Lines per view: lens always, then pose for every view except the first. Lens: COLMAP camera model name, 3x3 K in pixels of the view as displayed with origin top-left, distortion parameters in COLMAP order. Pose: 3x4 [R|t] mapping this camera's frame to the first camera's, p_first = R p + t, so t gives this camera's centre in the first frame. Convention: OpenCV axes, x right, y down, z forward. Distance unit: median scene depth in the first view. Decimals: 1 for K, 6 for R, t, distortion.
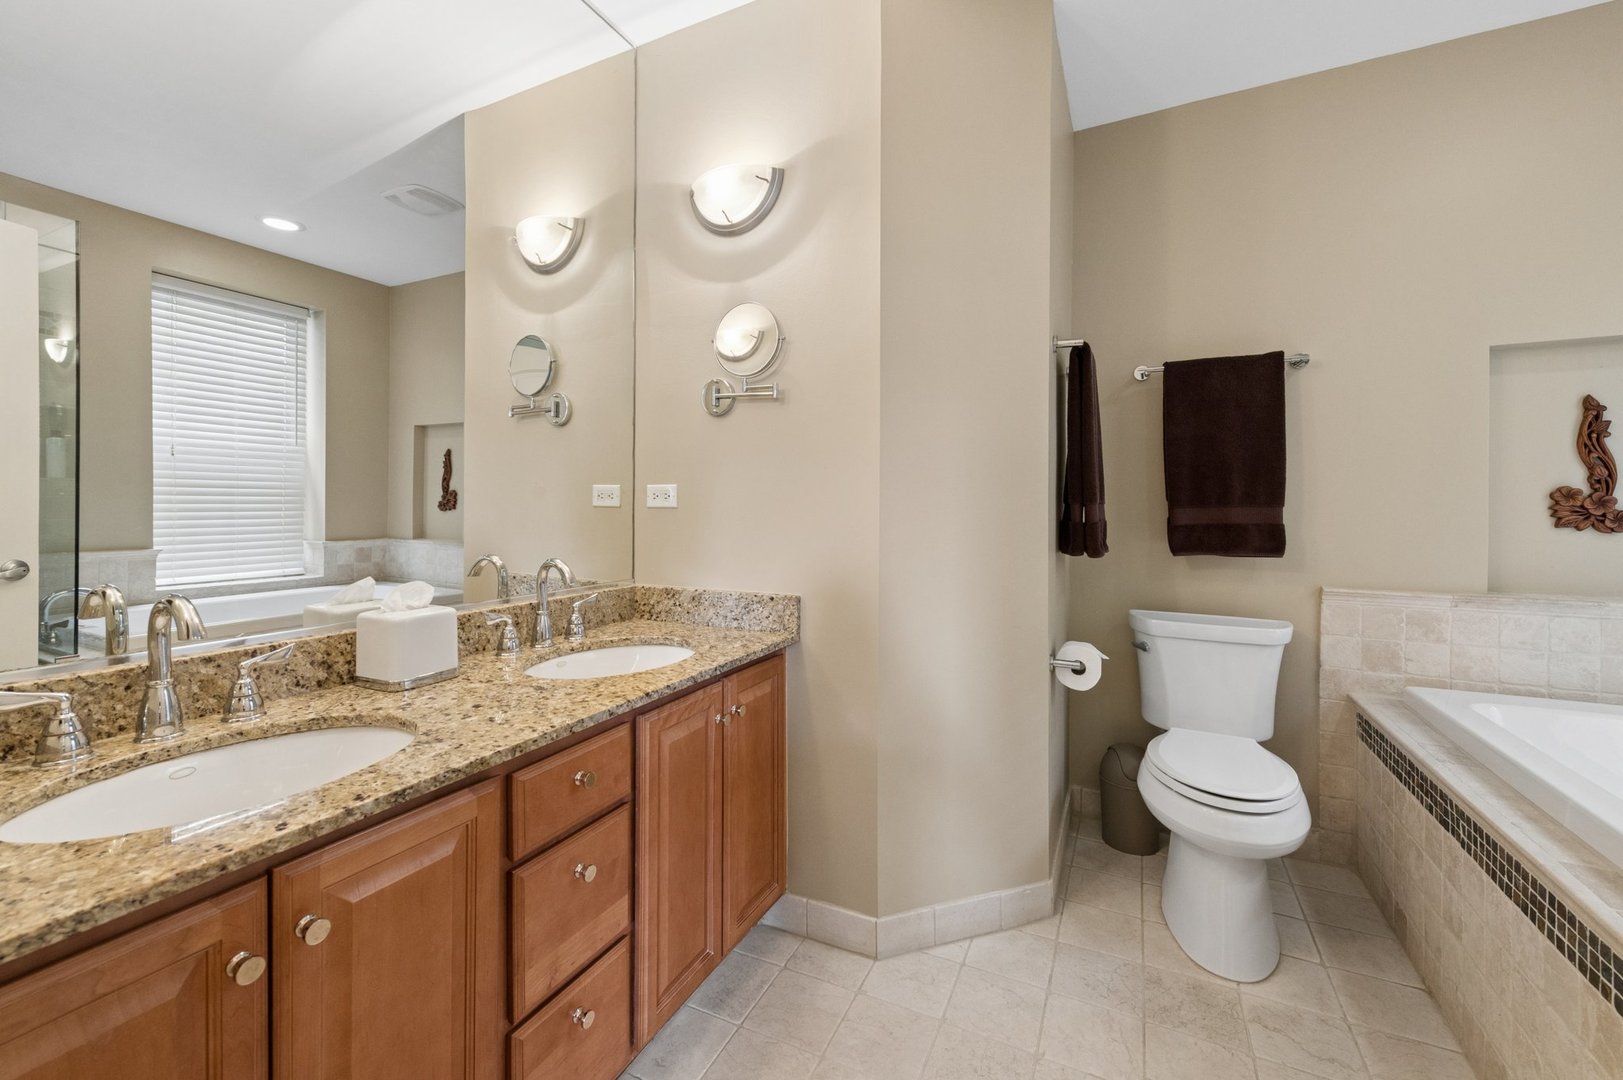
lens RADIAL K [[660.4, 0, 805.6], [0, 660.4, 512.1], [0, 0, 1]] dist [0.002147, 0.000185]
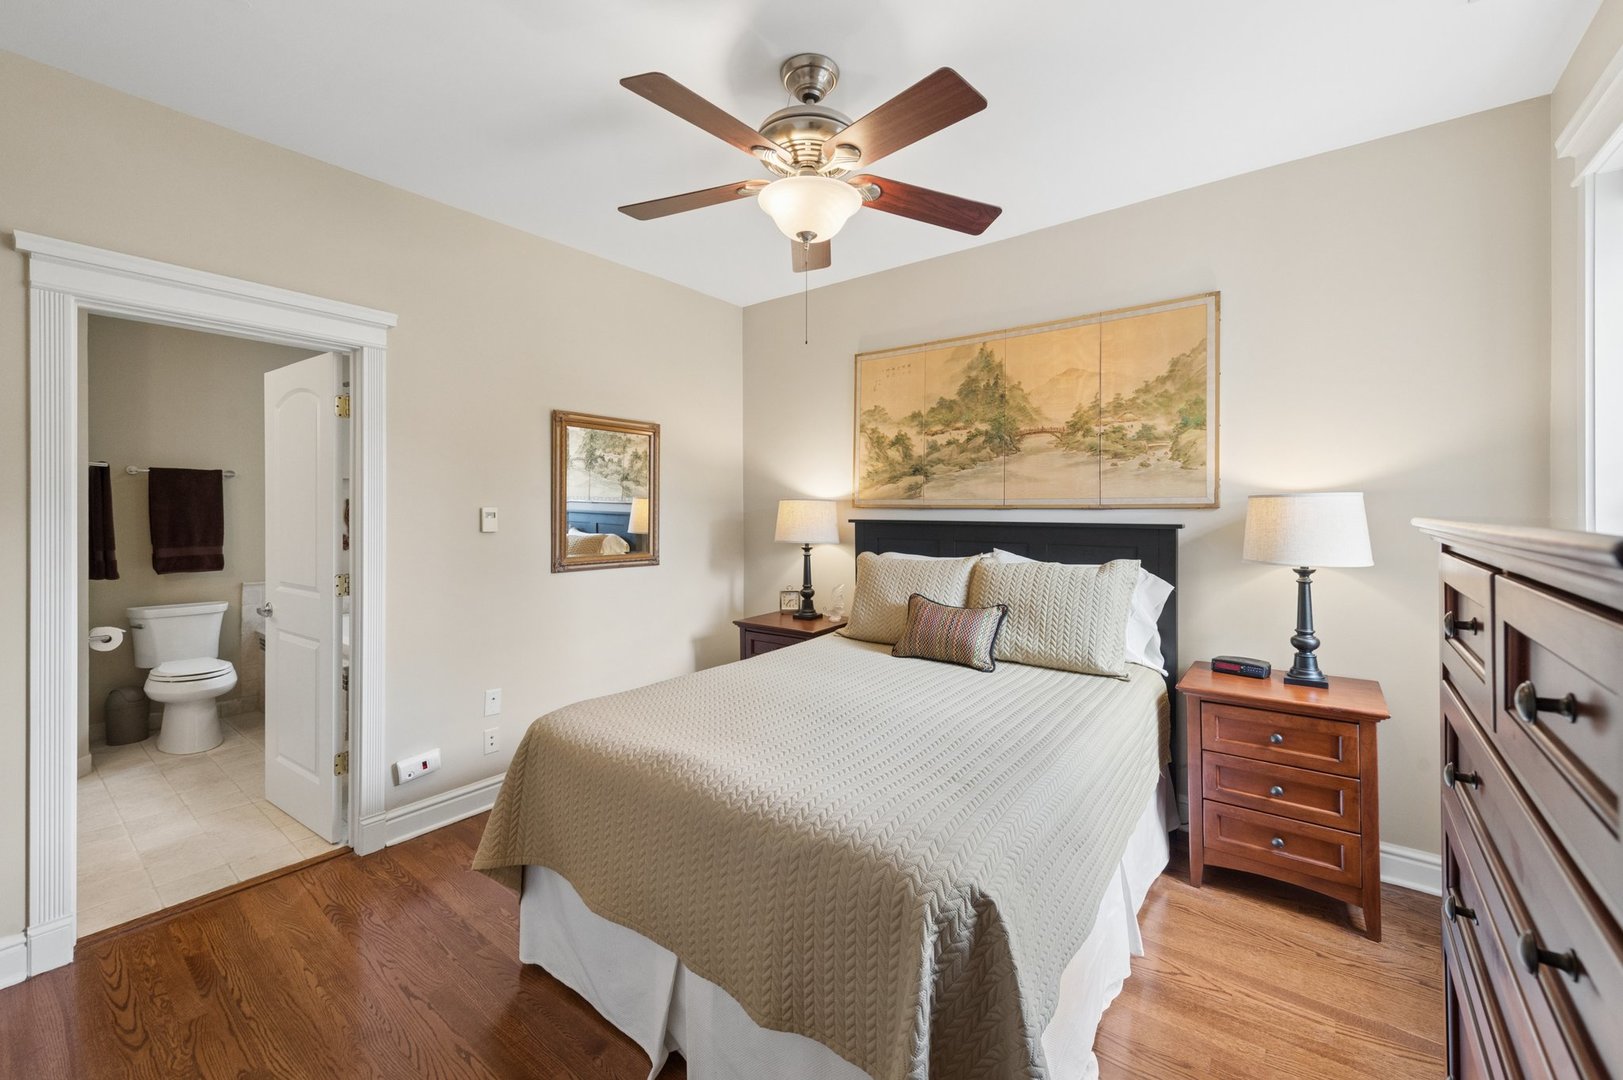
lens RADIAL K [[660.4, 0, 805.6], [0, 660.4, 512.1], [0, 0, 1]] dist [0.002147, 0.000185]
pose [[0.212772, -0.003126, 0.977097, -0.883634], [0.004642, 0.999987, 0.002188, -0.106835], [-0.977091, 0.004070, 0.212784, -1.185220]]
